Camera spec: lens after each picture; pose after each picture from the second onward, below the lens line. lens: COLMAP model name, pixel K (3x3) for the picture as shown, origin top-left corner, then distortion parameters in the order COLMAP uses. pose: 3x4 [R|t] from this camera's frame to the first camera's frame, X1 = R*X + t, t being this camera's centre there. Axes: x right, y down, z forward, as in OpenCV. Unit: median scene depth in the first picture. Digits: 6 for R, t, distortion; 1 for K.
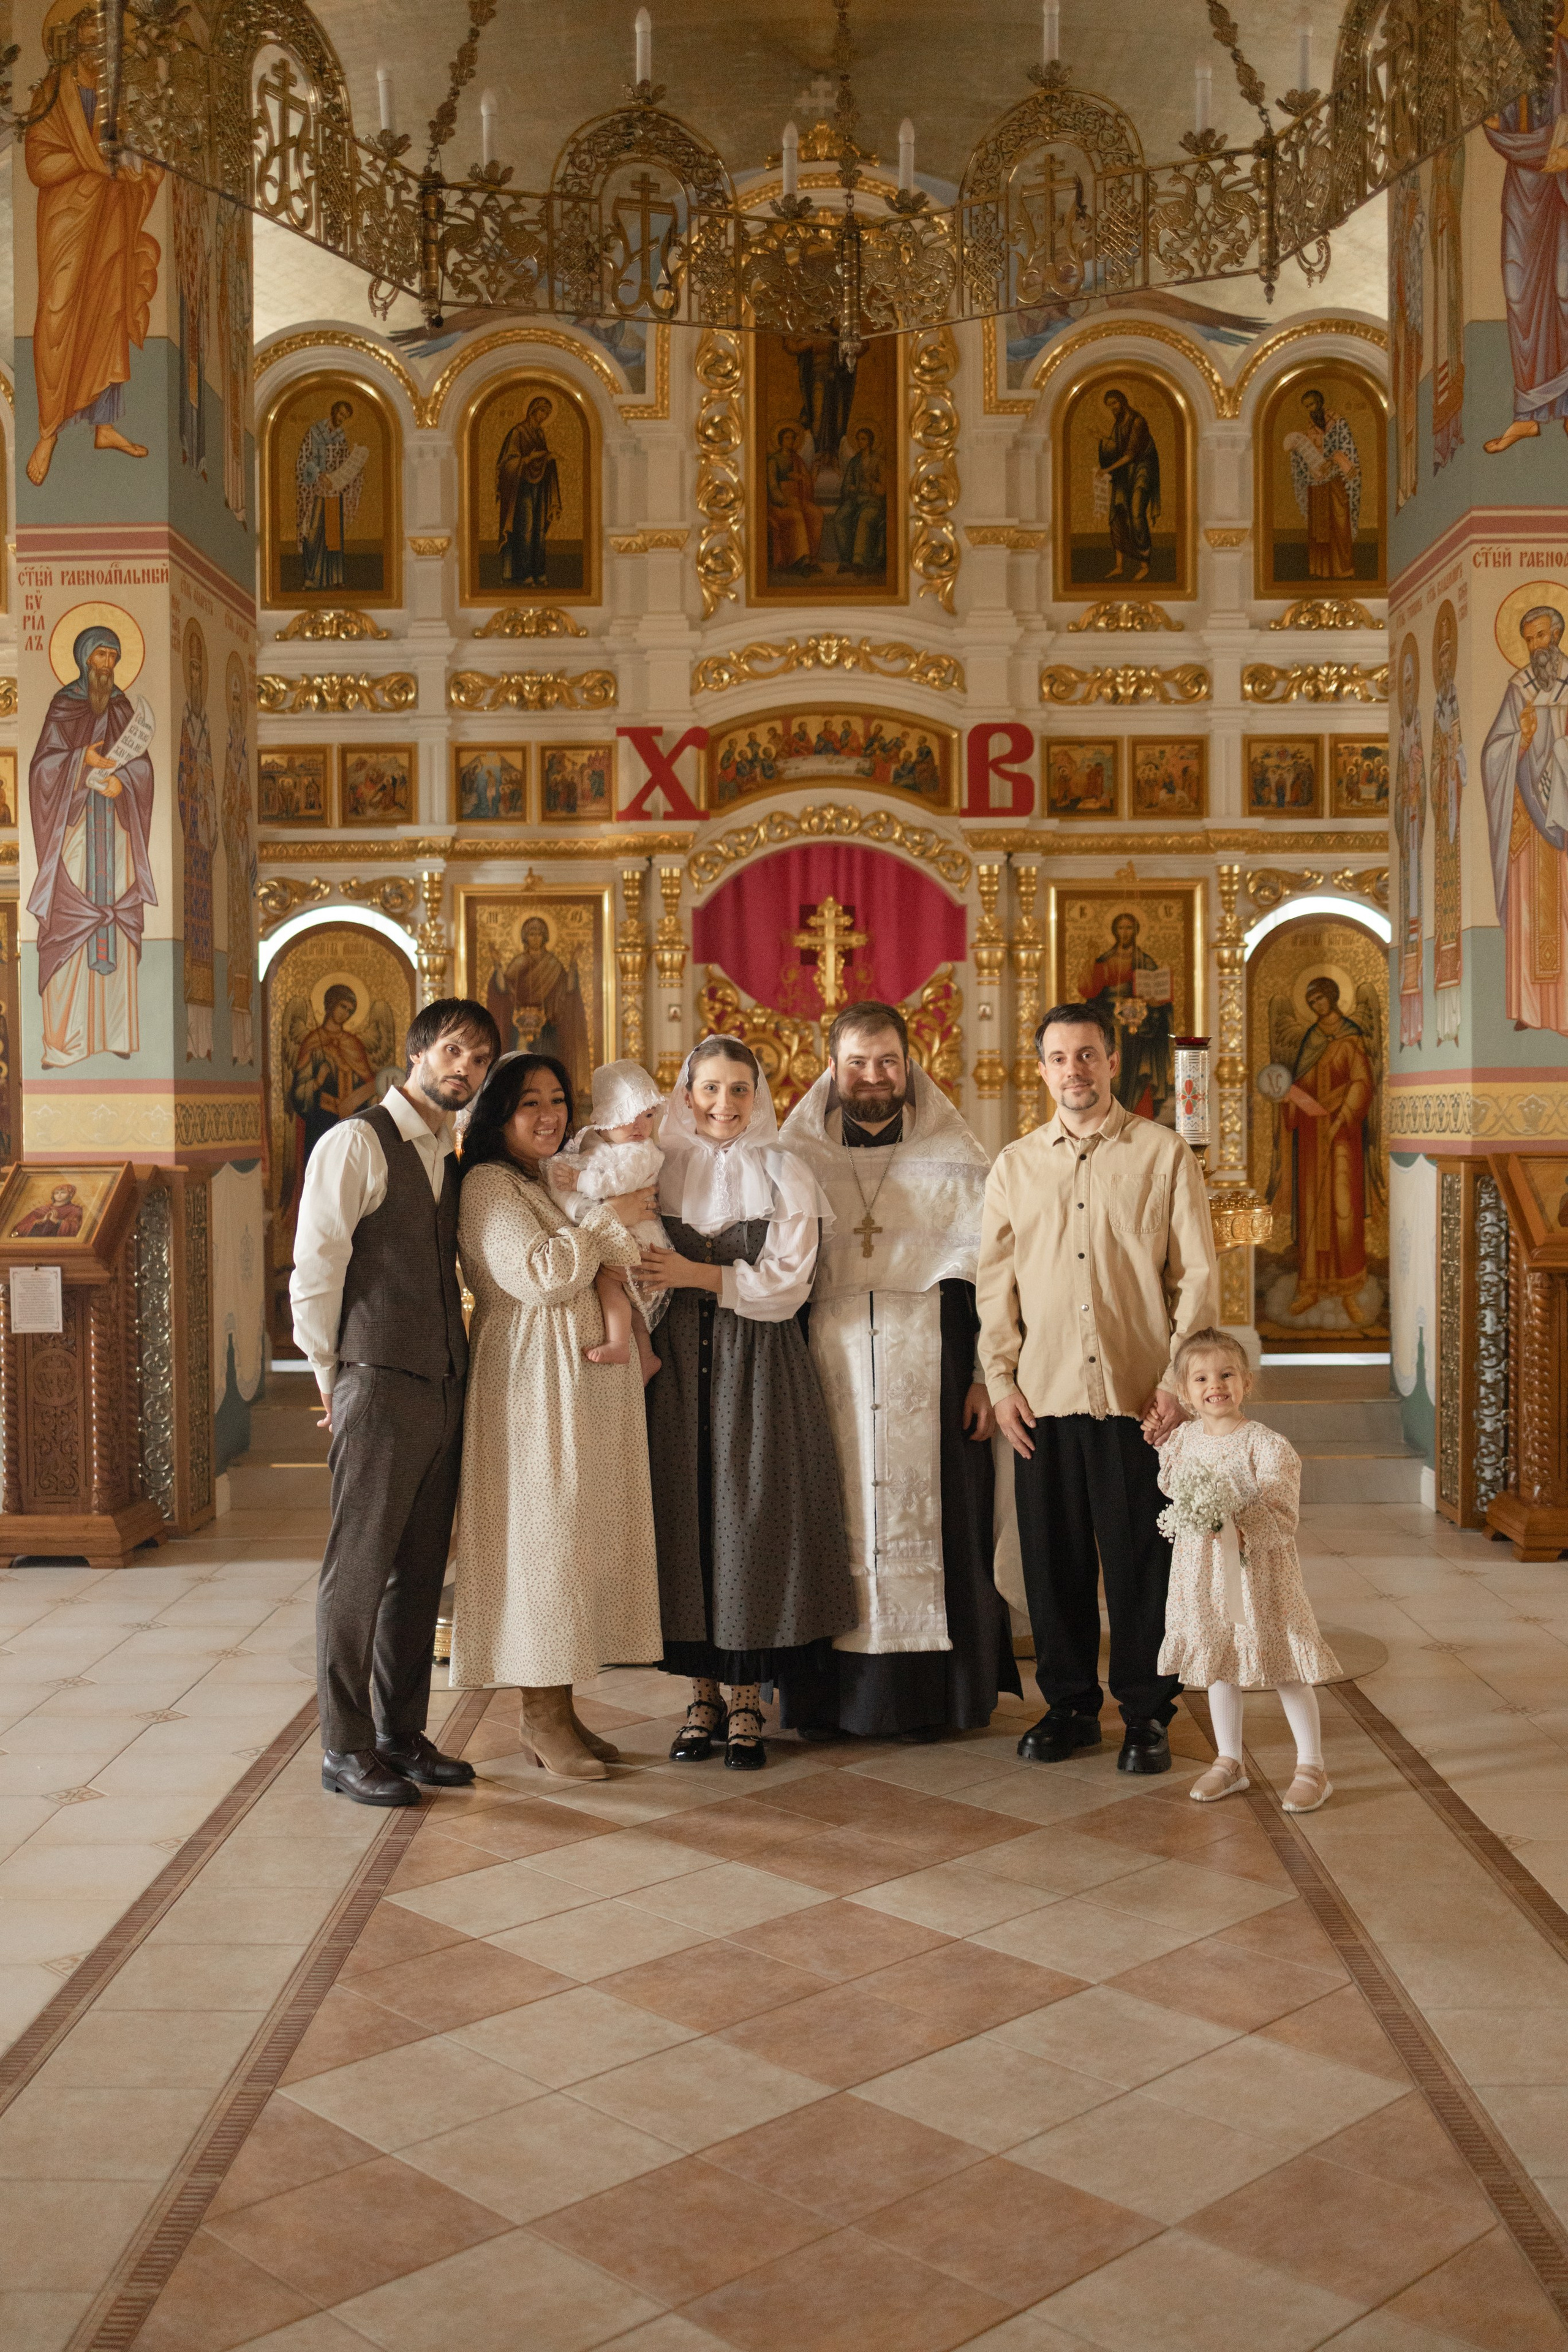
lens RADIAL K [[2329.7, 0, 772.6], [0, 2329.7, 1155.3], [0, 0, 1]] dist [-0.033731, 0.000000]
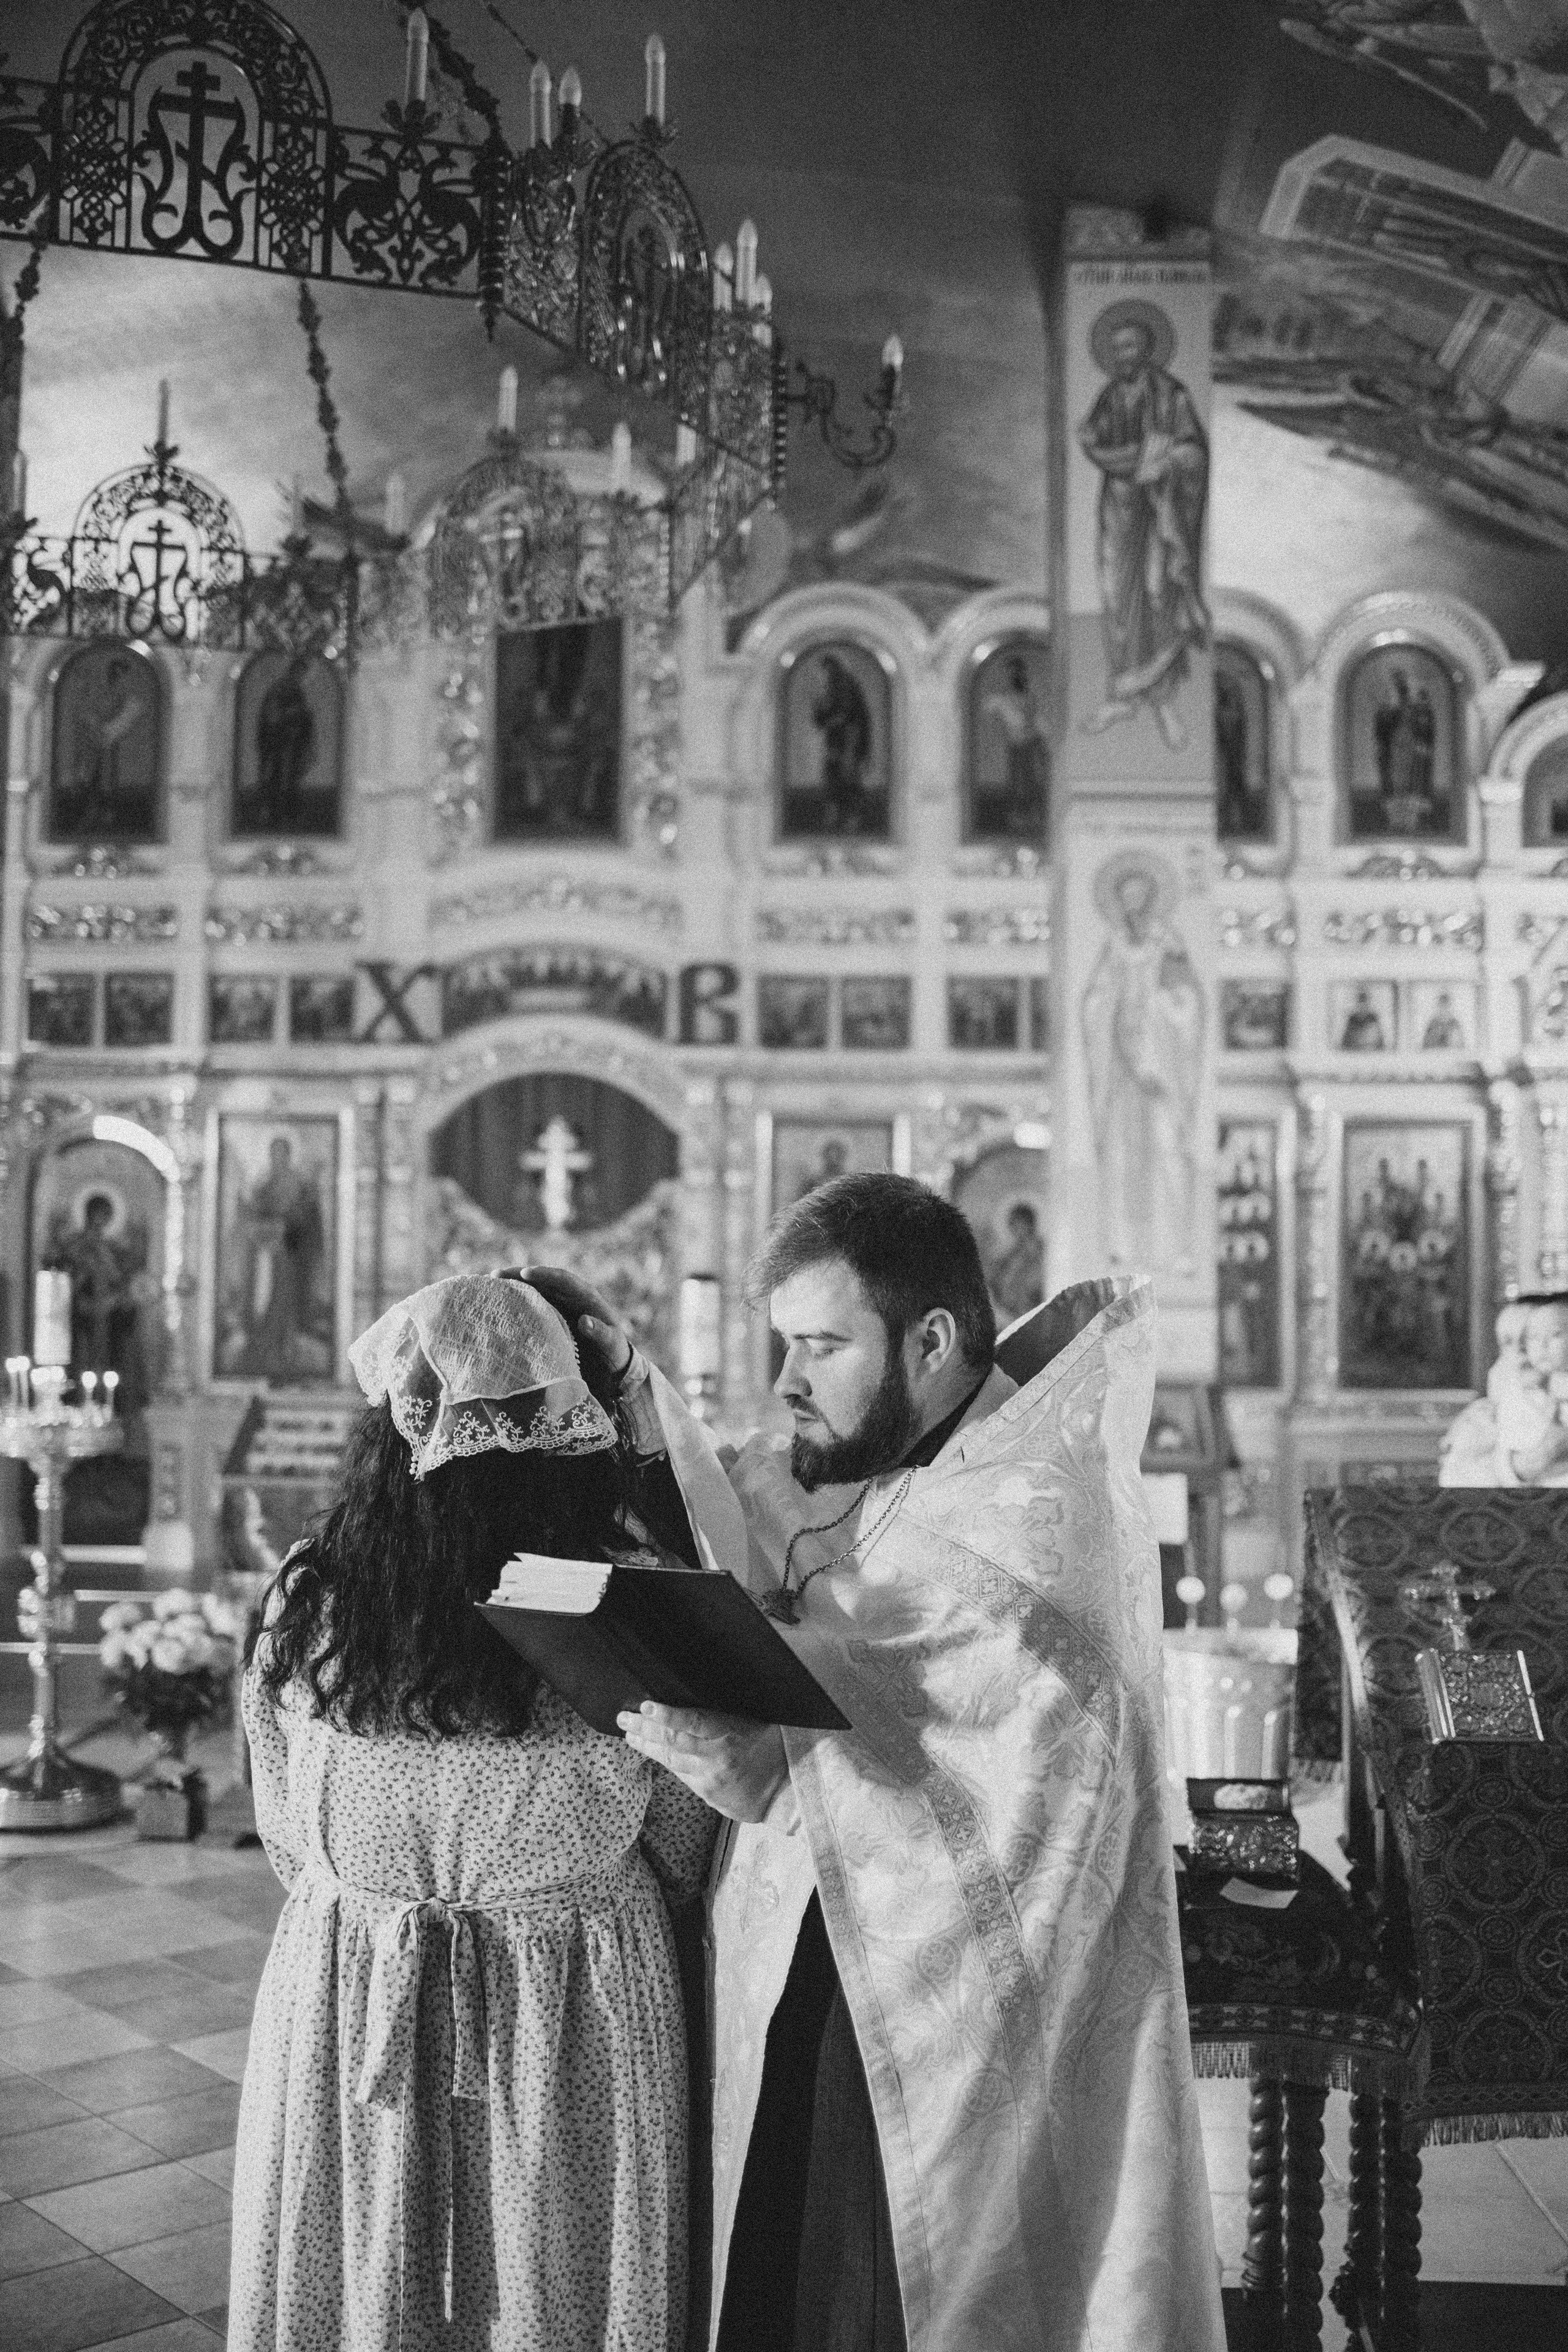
lens RADIAL K [[2329.7, 0, 741.6], [0, 2329.7, 1144.8], [0, 0, 1]] dist [-0.033731, 0.000000]
pose [[0.999486, 0.016393, -0.027550, 0.140494], [-0.018660, 0.996278, -0.084154, -0.011478], [0.026068, 0.084625, 0.996072, -0.059808]]
